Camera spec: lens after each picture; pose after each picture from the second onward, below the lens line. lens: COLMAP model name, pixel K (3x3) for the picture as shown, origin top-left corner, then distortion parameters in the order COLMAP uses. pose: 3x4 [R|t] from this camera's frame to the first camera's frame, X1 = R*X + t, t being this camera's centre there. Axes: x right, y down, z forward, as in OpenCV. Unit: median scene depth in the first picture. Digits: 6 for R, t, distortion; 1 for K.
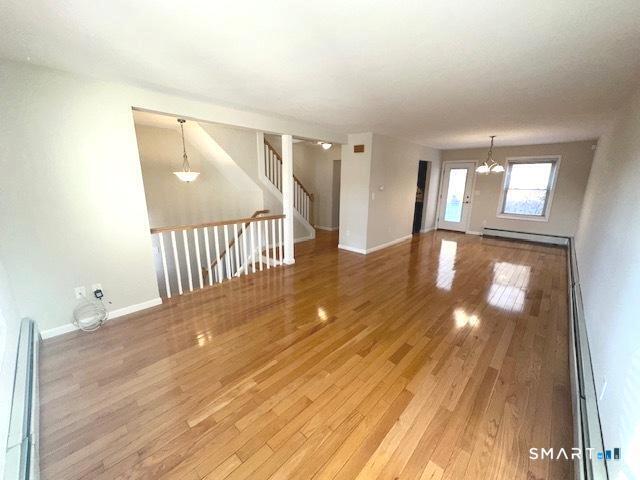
lens RADIAL K [[254.3, 0, 319.7], [0, 254.3, 242.7], [0, 0, 1]] dist [-0.003747, 0.000270]
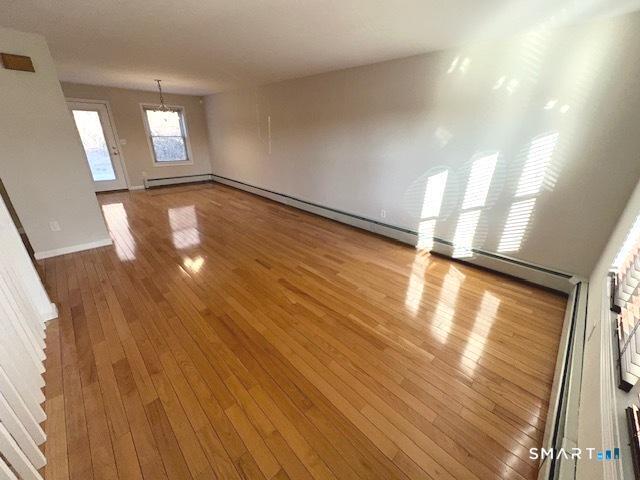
lens RADIAL K [[254.3, 0, 322.6], [0, 254.3, 240.8], [0, 0, 1]] dist [-0.003747, 0.000270]
pose [[0.034652, -0.399477, 0.916088, -0.594187], [0.222683, 0.896681, 0.382591, -0.136996], [-0.974275, 0.190740, 0.120029, 0.539917]]
